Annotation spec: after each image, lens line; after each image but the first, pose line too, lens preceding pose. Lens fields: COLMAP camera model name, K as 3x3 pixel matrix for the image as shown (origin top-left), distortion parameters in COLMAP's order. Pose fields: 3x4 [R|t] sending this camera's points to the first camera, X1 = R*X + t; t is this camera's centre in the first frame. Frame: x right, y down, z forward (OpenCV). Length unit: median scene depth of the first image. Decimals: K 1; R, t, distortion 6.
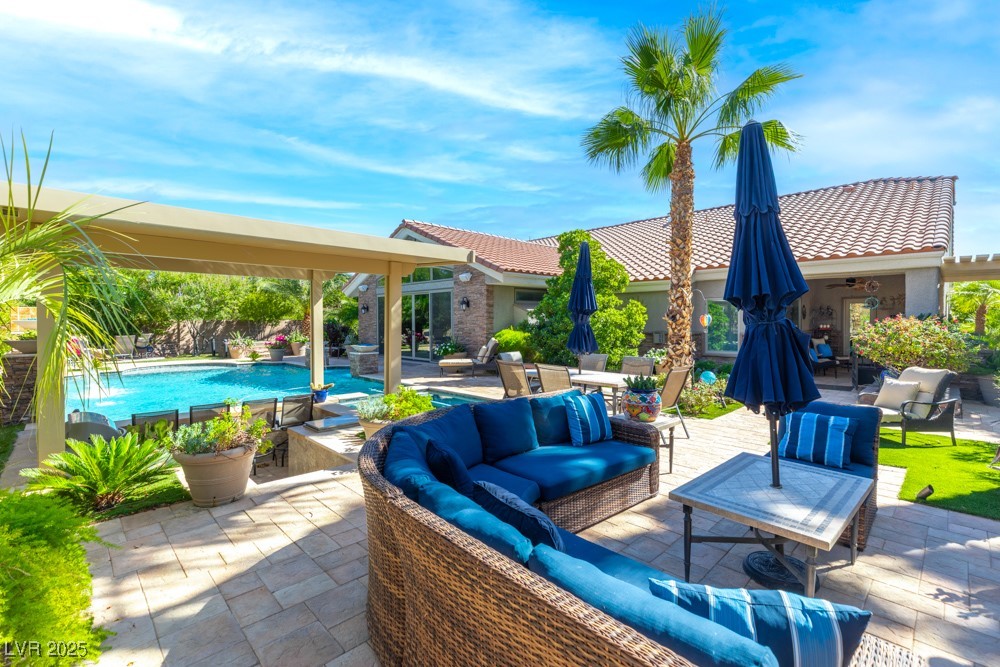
lens RADIAL K [[446.1, 0, 502.5], [0, 446.1, 329.4], [0, 0, 1]] dist [0.002486, 0.000779]
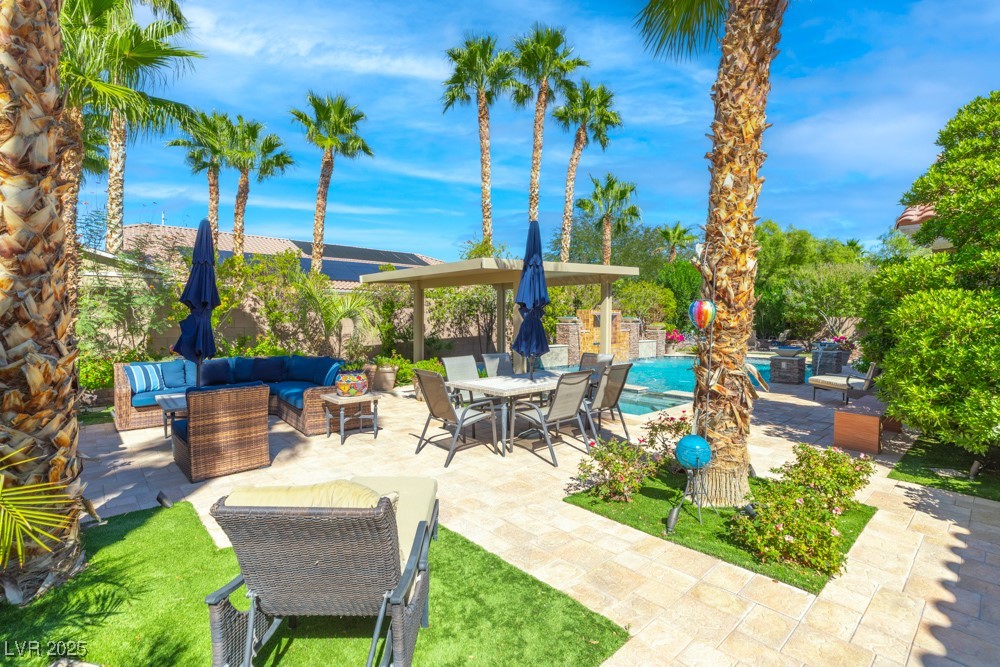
lens RADIAL K [[466.3, 0, 500.0], [0, 466.3, 333.5], [0, 0, 1]] dist [-0.004285, -0.000063]
pose [[-0.040658, 0.032687, -0.998638, 0.390107], [-0.021235, 0.999211, 0.033570, -0.005593], [0.998947, 0.022570, -0.039931, 0.360639]]
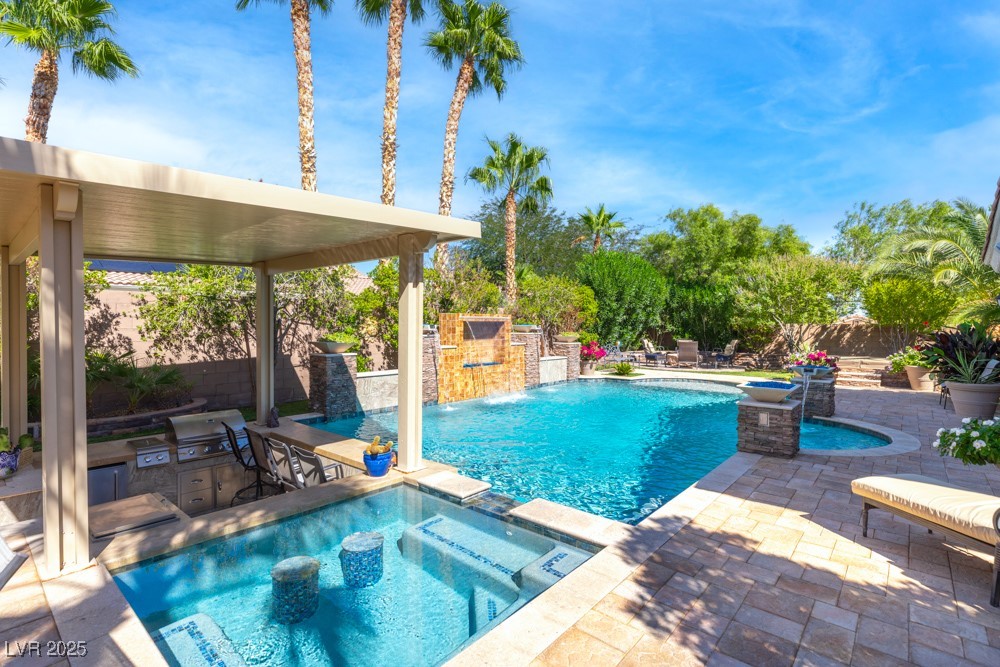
lens RADIAL K [[480.5, 0, 500.3], [0, 480.5, 328.0], [0, 0, 1]] dist [-0.002137, -0.000613]
pose [[0.085190, 0.009405, -0.996320, 0.086168], [-0.021155, 0.999747, 0.007628, -0.012042], [0.996140, 0.020427, 0.085367, 0.496628]]
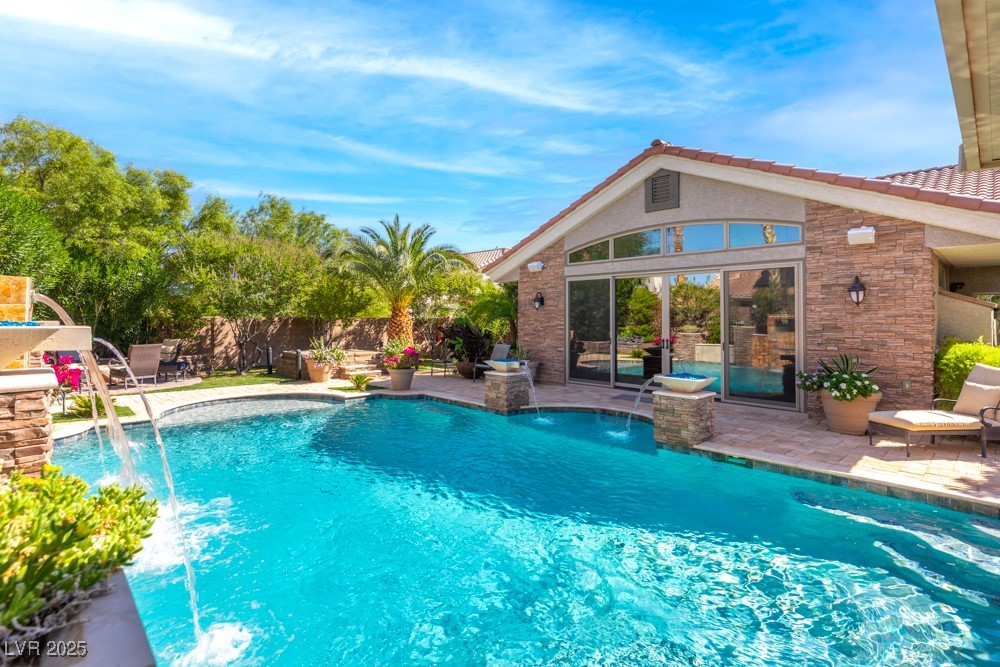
lens RADIAL K [[478.6, 0, 508.6], [0, 478.6, 316.4], [0, 0, 1]] dist [-0.011014, 0.000042]
pose [[0.999976, 0.006741, 0.001762, -0.348147], [-0.006695, 0.999677, -0.024536, -0.009735], [-0.001927, 0.024523, 0.999697, 0.355594]]
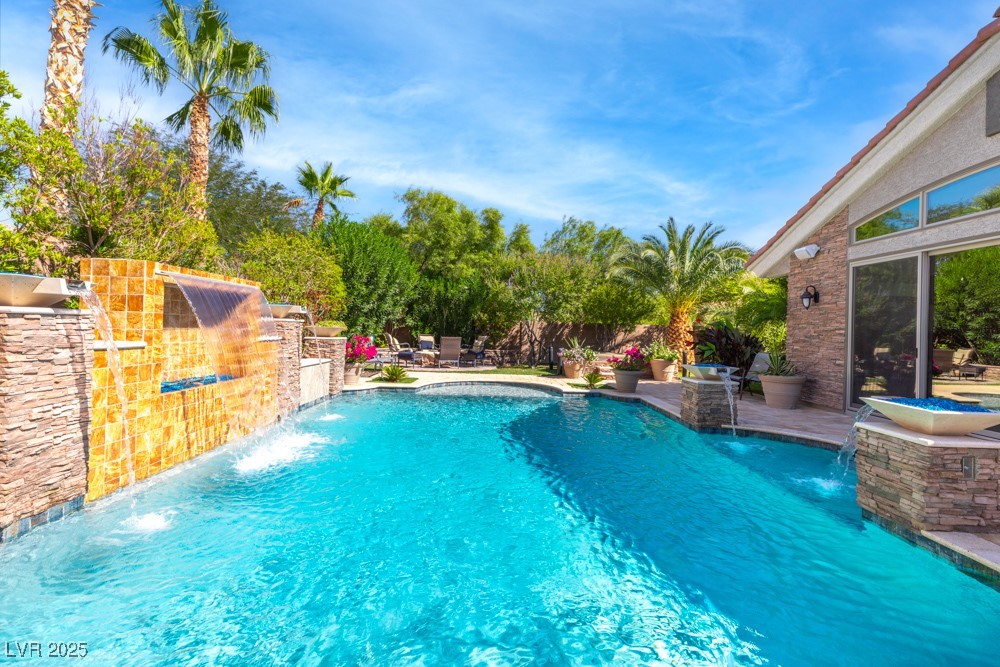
lens RADIAL K [[446.1, 0, 502.5], [0, 446.1, 329.4], [0, 0, 1]] dist [0.002486, 0.000779]
pose [[0.724970, 0.024069, -0.688360, -0.220660], [-0.042466, 0.999050, -0.009791, 0.003783], [0.687470, 0.036331, 0.725303, 0.455956]]
